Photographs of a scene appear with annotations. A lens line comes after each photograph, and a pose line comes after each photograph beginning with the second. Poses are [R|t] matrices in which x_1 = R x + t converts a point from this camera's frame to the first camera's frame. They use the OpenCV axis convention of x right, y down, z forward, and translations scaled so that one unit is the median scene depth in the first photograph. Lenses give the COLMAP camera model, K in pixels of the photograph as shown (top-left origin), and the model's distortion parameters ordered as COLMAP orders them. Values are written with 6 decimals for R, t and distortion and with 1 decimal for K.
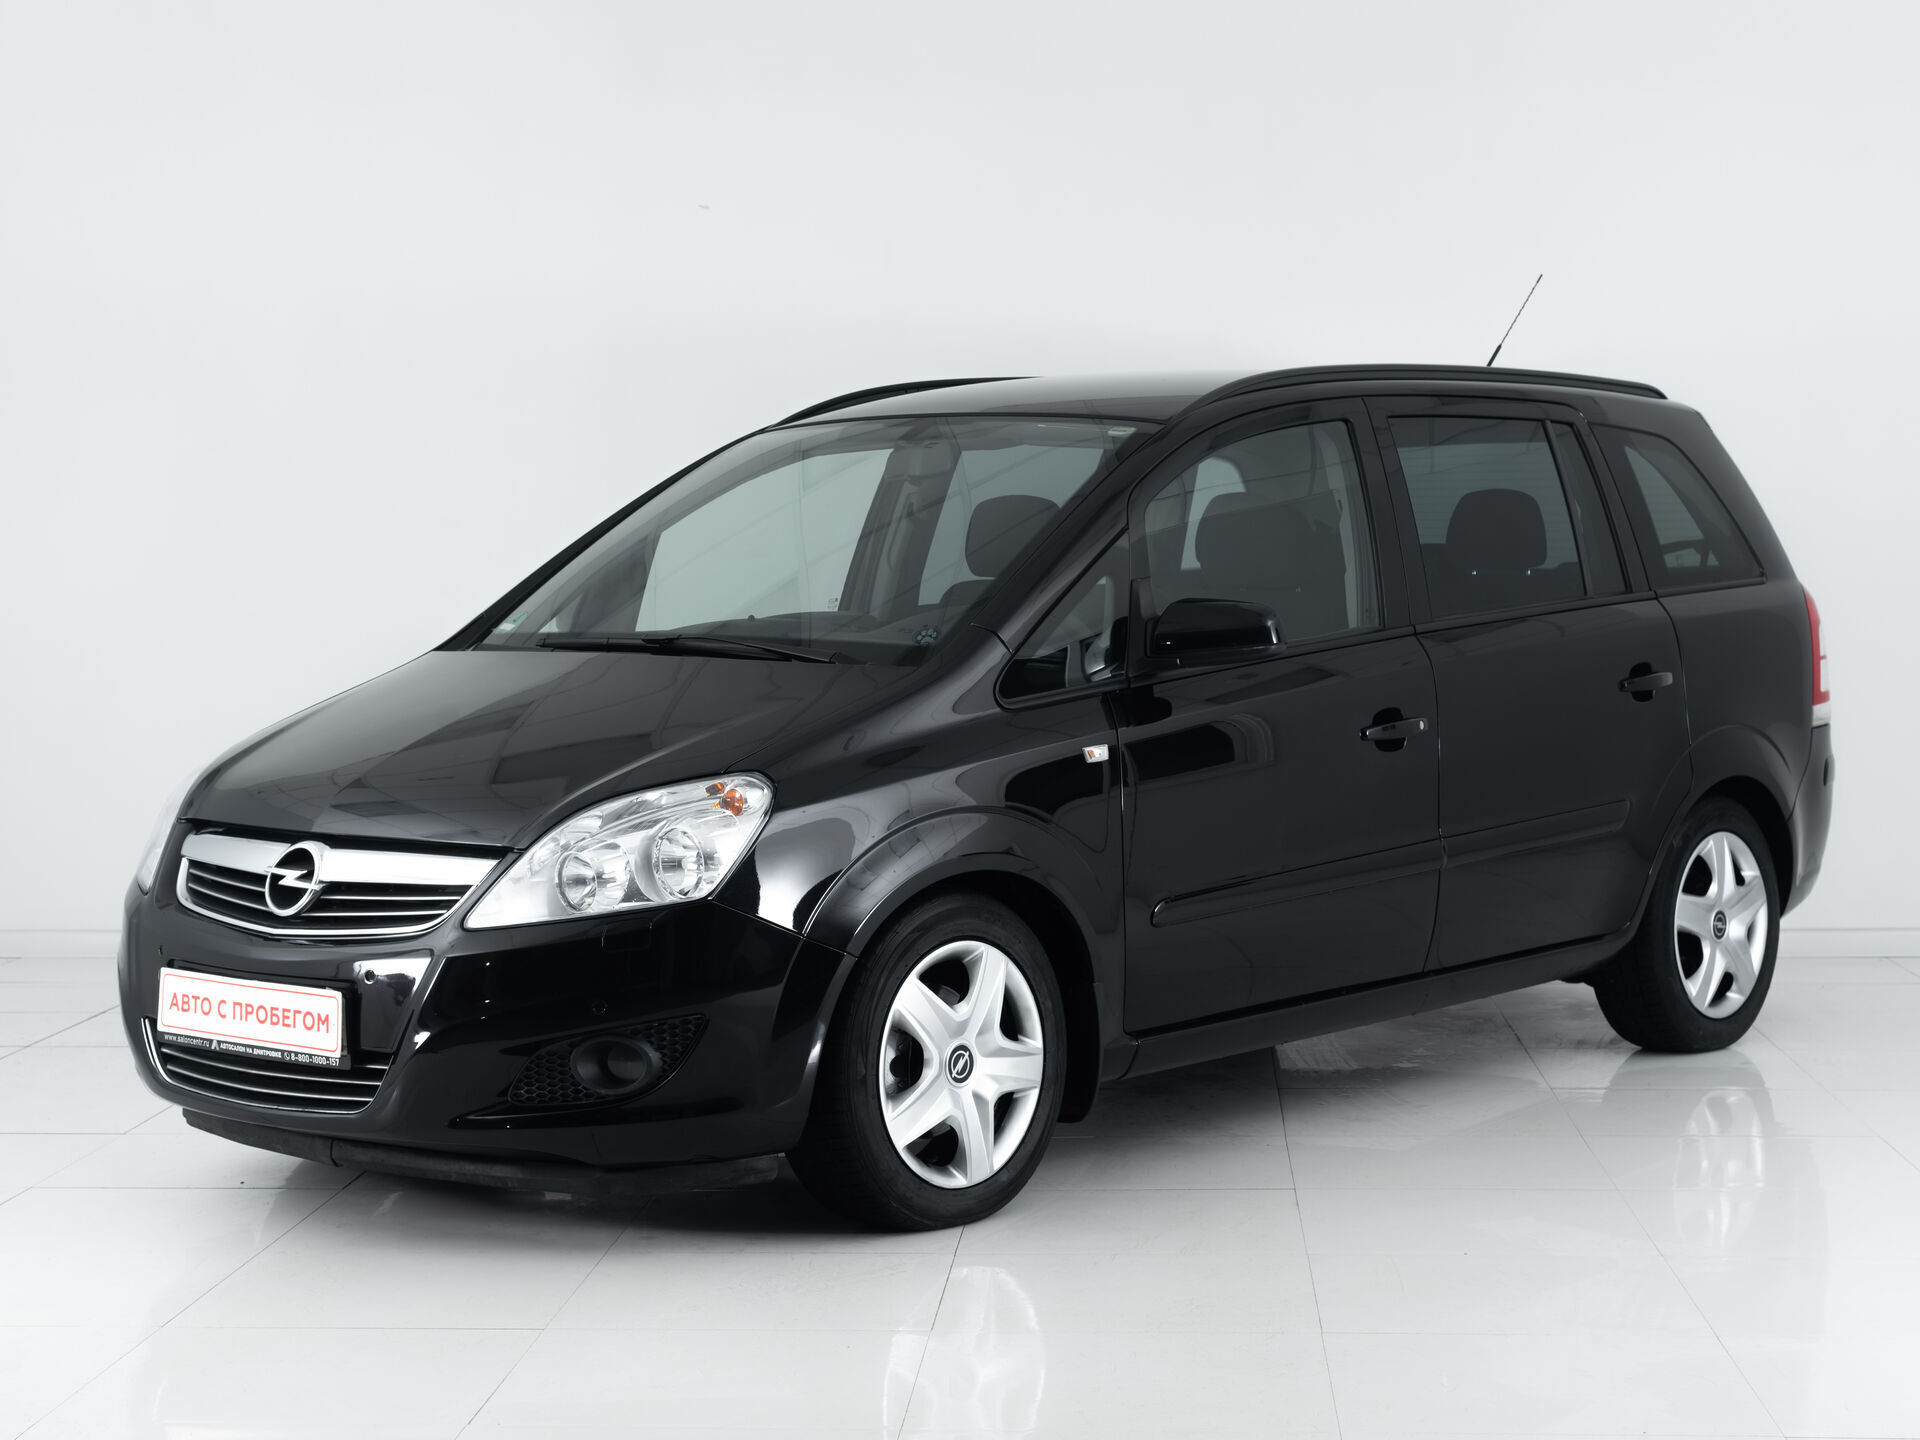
lens RADIAL K [[3242.1, 0, 960.0], [0, 3242.1, 720.0], [0, 0, 1]] dist [-0.147967, 0.233224]
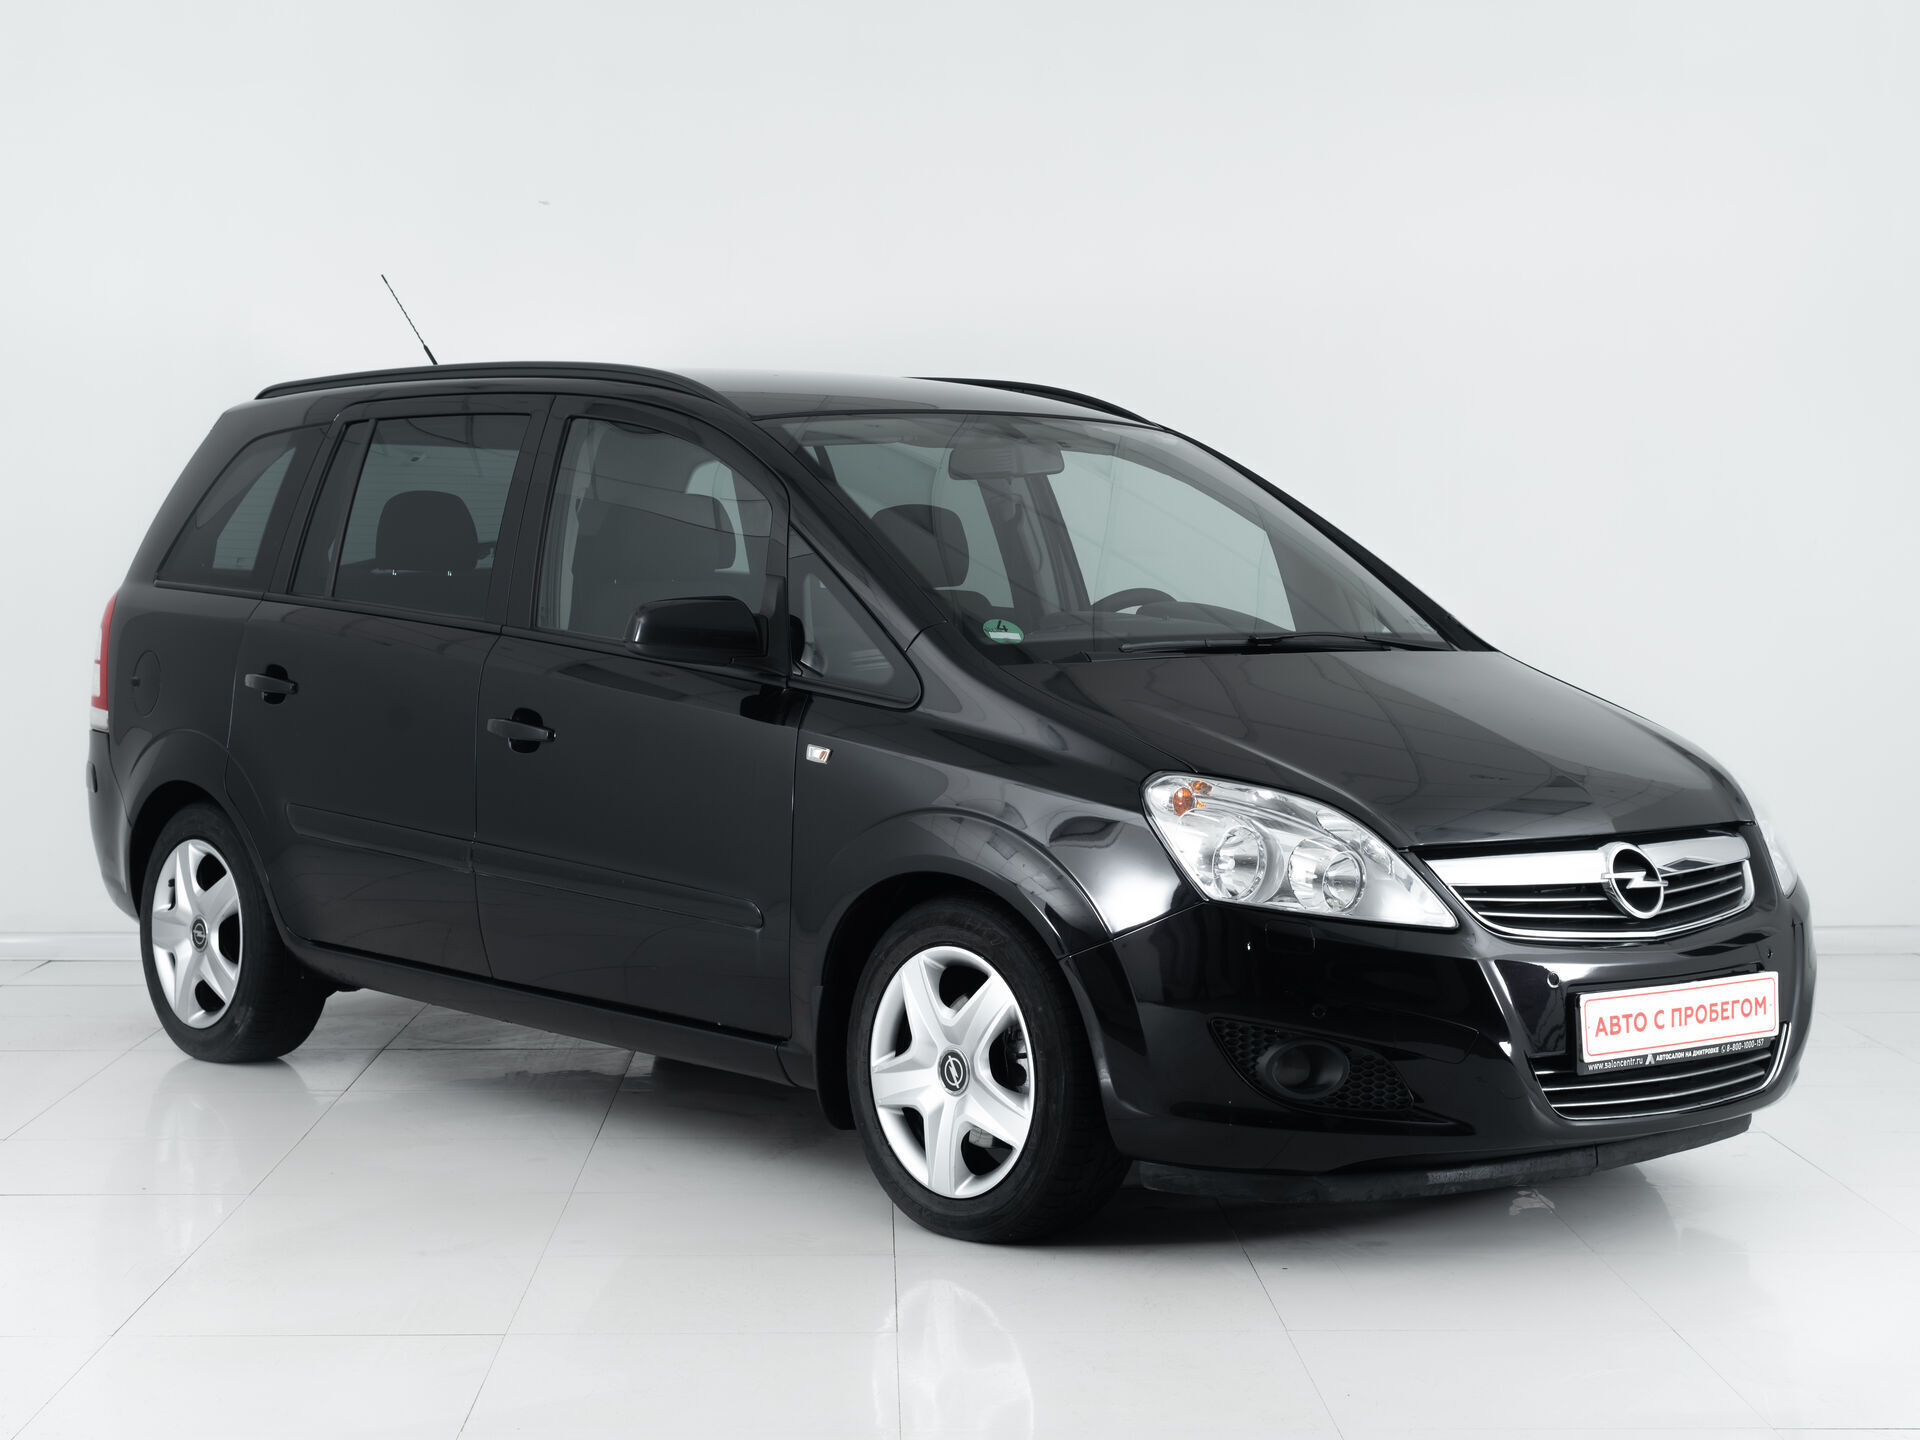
lens RADIAL K [[3346.8, 0, 960.0], [0, 3346.8, 720.0], [0, 0, 1]] dist [-0.021604, 0.010219]
pose [[0.185249, -0.040720, 0.981848, -1.256352], [0.044477, 0.998465, 0.033018, -0.042912], [-0.981685, 0.037554, 0.186775, 1.018595]]
